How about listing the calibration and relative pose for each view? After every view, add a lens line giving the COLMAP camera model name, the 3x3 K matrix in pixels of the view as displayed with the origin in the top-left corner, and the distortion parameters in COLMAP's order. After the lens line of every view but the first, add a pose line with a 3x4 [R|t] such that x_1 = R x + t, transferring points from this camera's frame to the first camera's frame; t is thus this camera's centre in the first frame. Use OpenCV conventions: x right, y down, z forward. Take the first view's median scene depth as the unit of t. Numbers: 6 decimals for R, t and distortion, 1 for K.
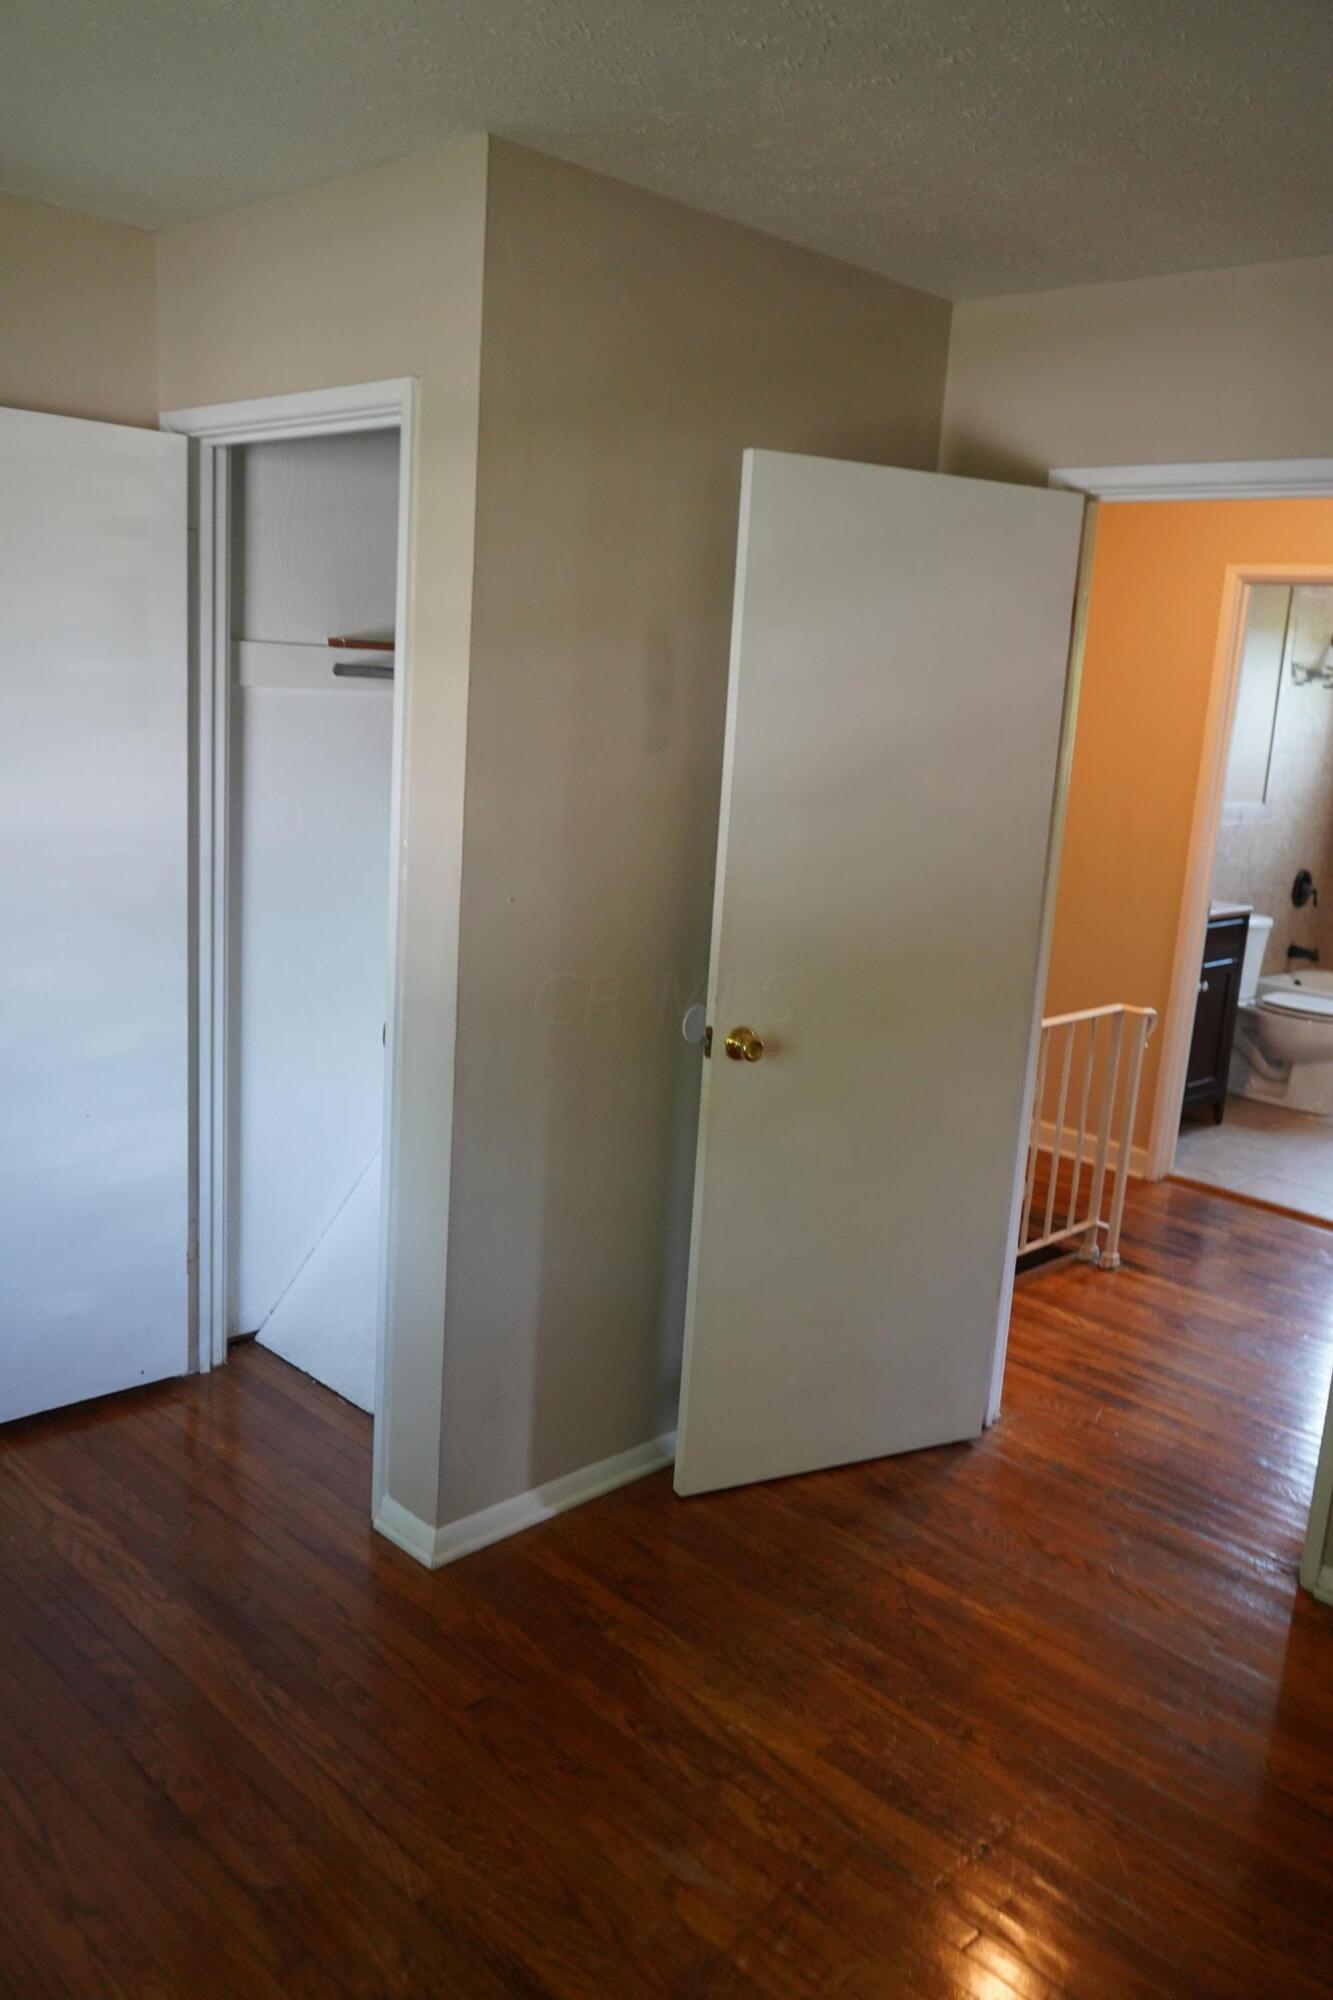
lens RADIAL K [[1589.4, 0, 662.7], [0, 1589.4, 997.0], [0, 0, 1]] dist [-0.026070, 0.002490]
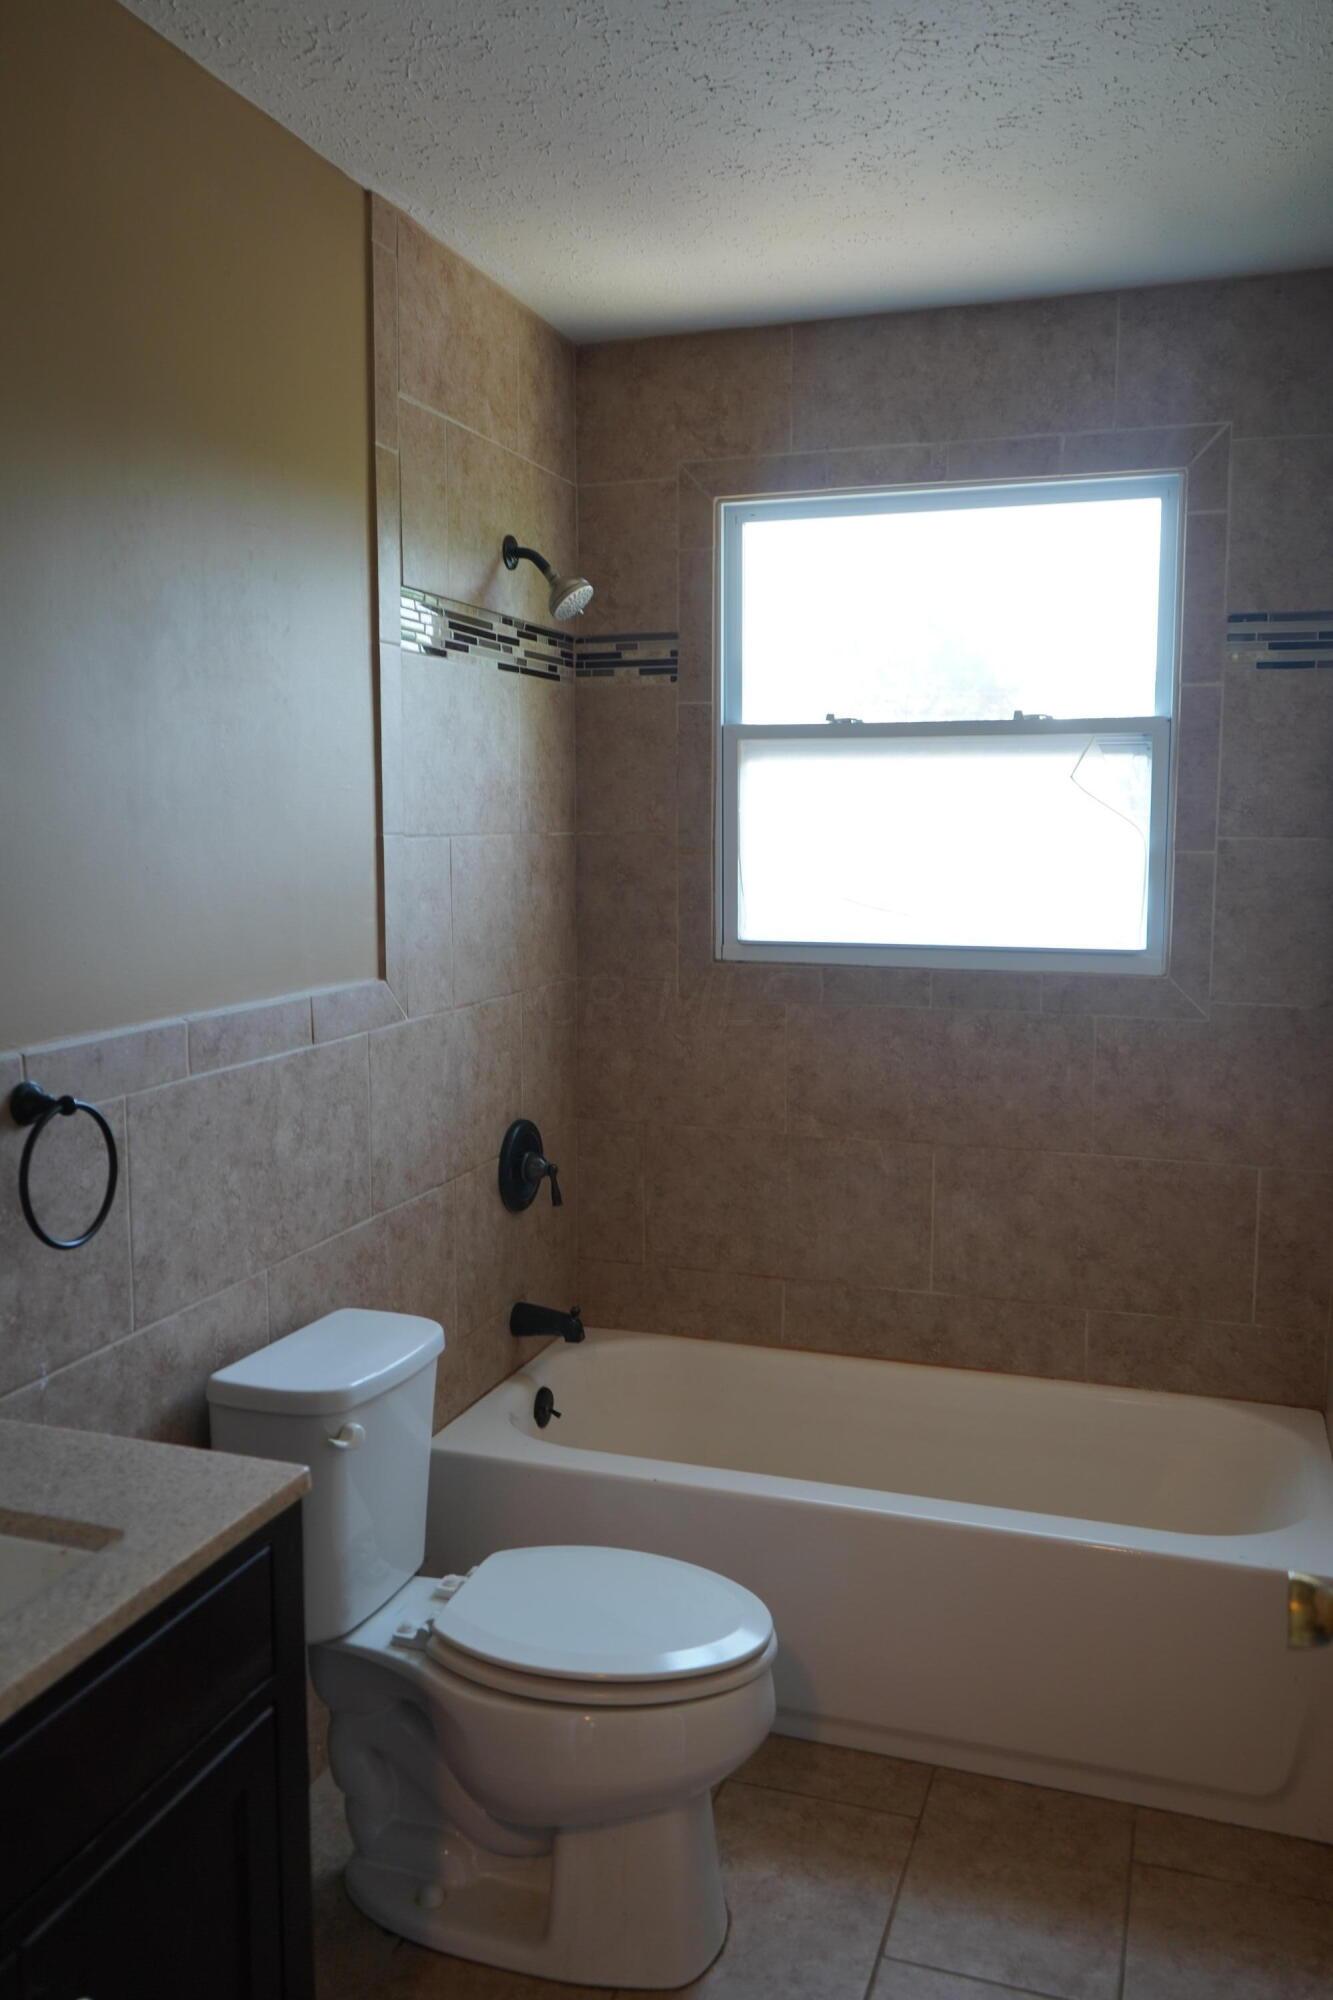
lens RADIAL K [[1589.4, 0, 666.1], [0, 1589.4, 998.2], [0, 0, 1]] dist [-0.026070, 0.002490]
pose [[0.891692, -0.110611, 0.438920, 0.306147], [0.143993, 0.988627, -0.043390, -0.102117], [-0.429128, 0.101892, 0.897478, 0.714442]]
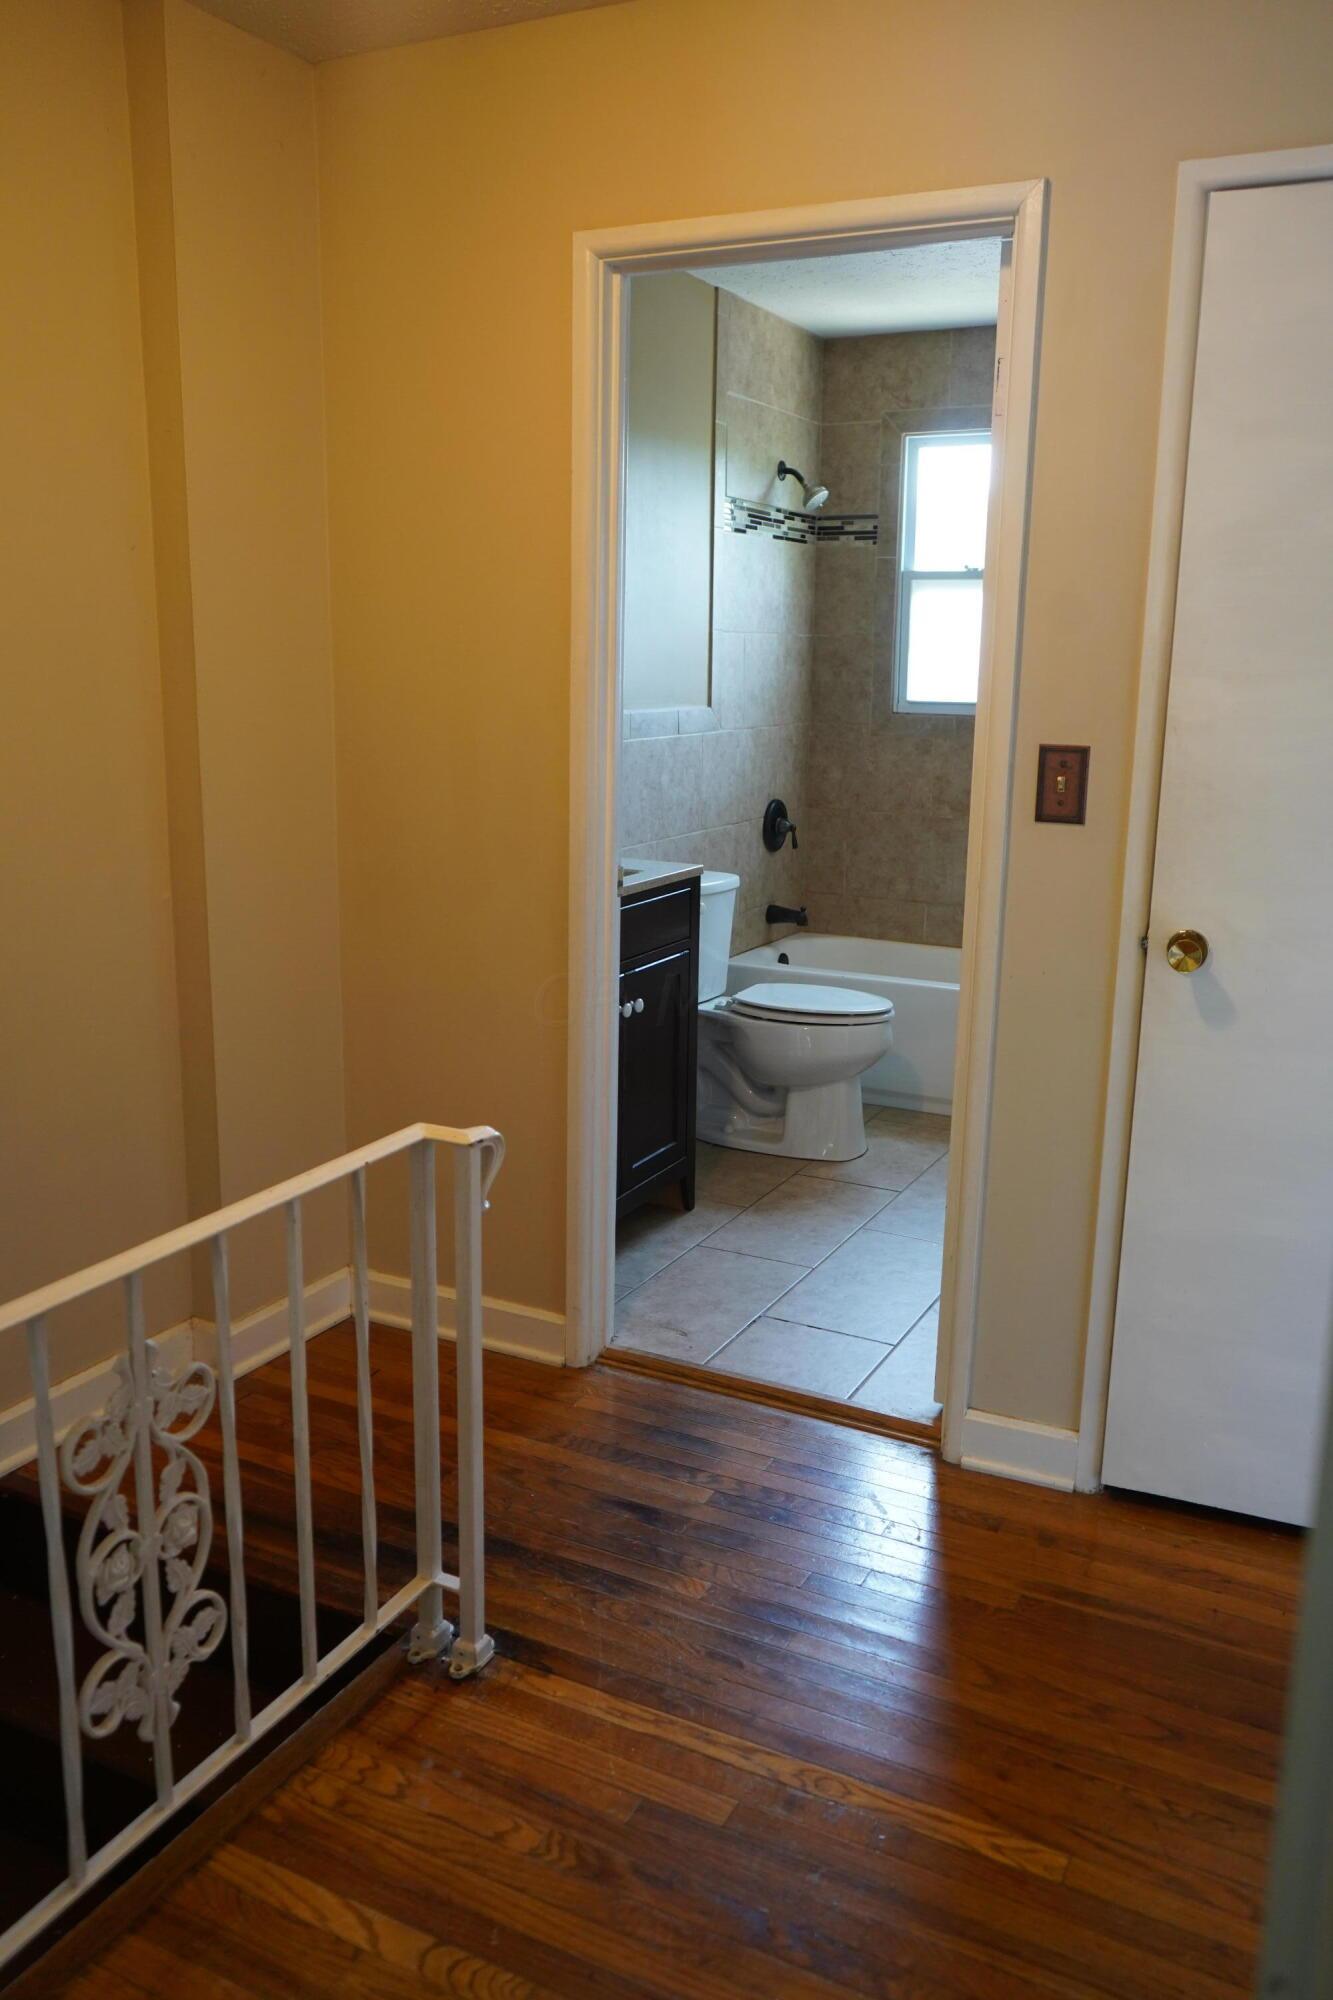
lens RADIAL K [[1589.4, 0, 672.3], [0, 1589.4, 1001.1], [0, 0, 1]] dist [-0.026070, 0.002490]
pose [[0.947000, -0.116626, 0.299315, 0.158004], [0.108692, 0.993142, 0.043078, -0.029737], [-0.302286, -0.008262, 0.953181, 0.382831]]
